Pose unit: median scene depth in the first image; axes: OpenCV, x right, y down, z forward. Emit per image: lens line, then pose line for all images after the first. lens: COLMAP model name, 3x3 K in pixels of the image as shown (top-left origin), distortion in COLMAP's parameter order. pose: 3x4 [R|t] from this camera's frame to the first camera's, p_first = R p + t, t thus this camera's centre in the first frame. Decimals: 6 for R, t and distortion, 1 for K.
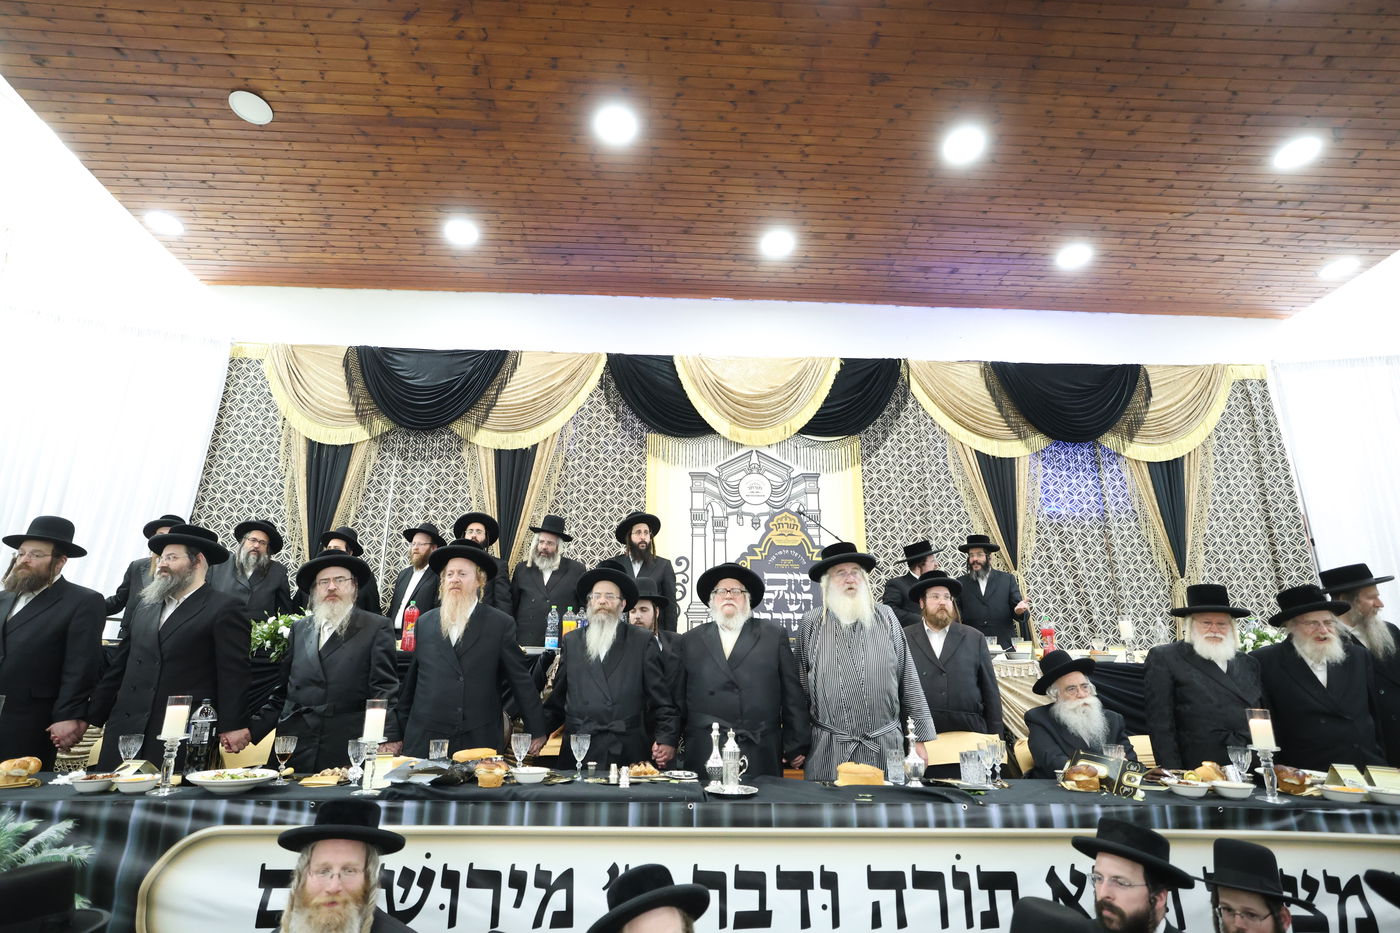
lens RADIAL K [[774.8, 0, 702.4], [0, 774.8, 464.5], [0, 0, 1]] dist [0.020401, 0.007775]
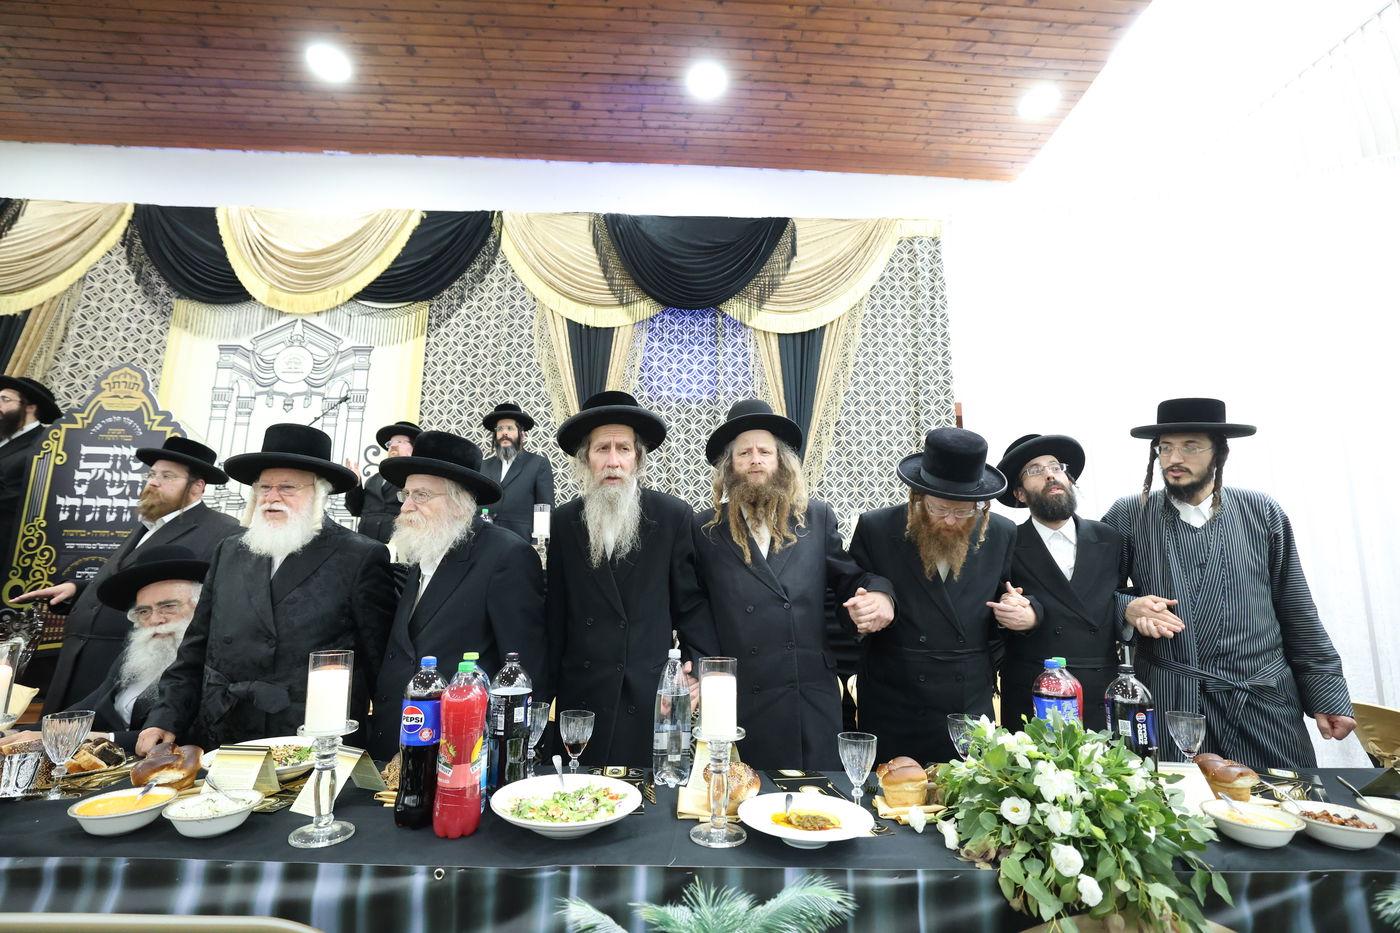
lens RADIAL K [[675.2, 0, 702.6], [0, 675.2, 477.4], [0, 0, 1]] dist [-0.016104, 0.005277]
pose [[0.999388, 0.006211, -0.034414, 0.520341], [-0.002690, 0.994838, 0.101435, 0.076077], [0.034866, -0.101281, 0.994247, 0.275656]]
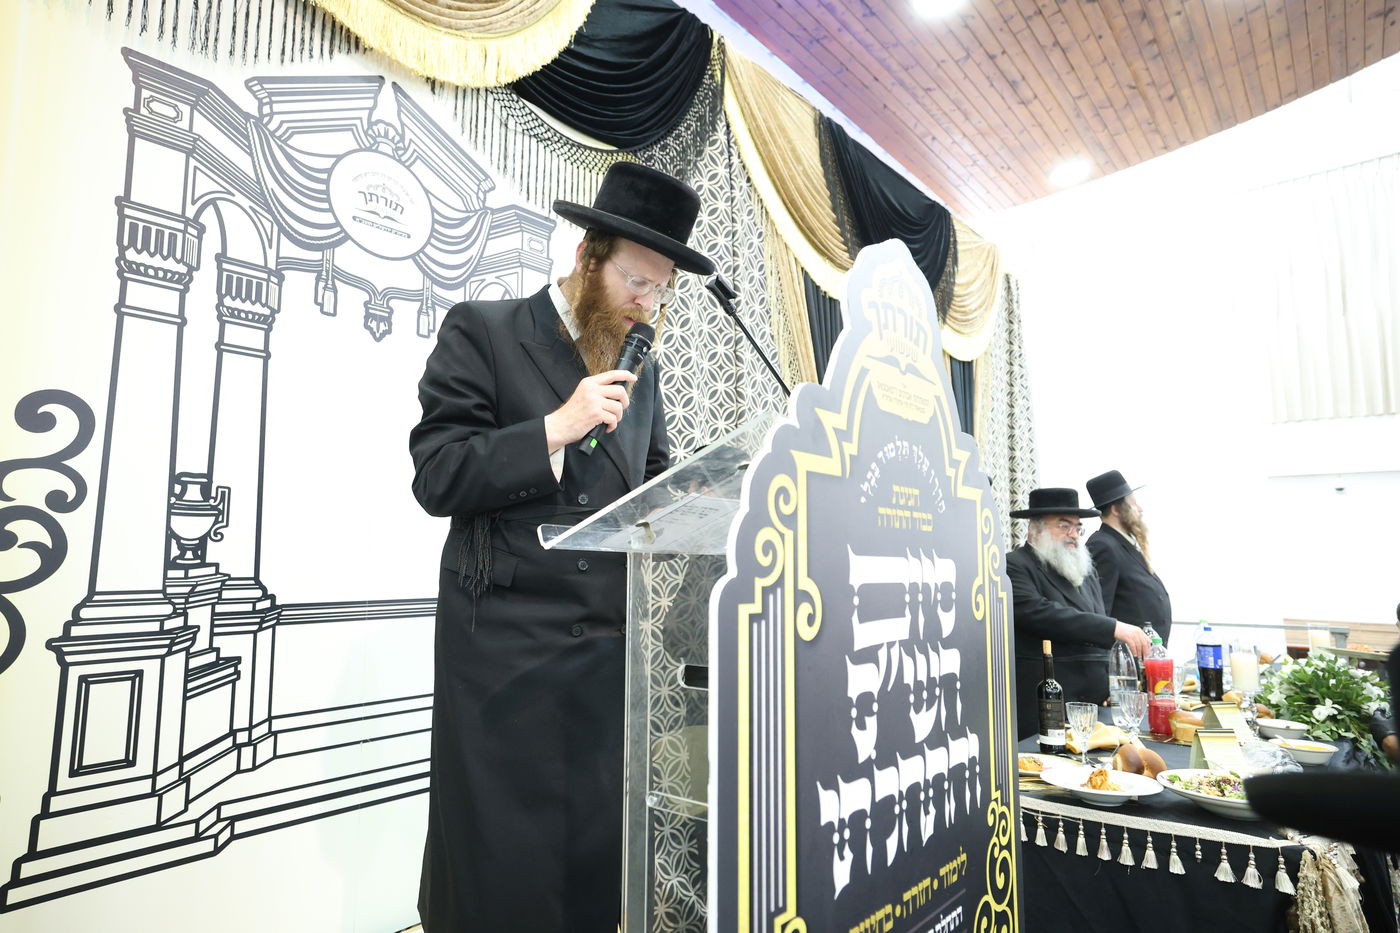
lens RADIAL K [[813.2, 0, 700.4], [0, 813.2, 461.9], [0, 0, 1]] dist [-0.004655, 0.001222]
pose [[0.692132, 0.093048, 0.715748, -0.060336], [-0.190193, 0.980119, 0.056501, 0.085089], [-0.696261, -0.175237, 0.696069, 0.662463]]
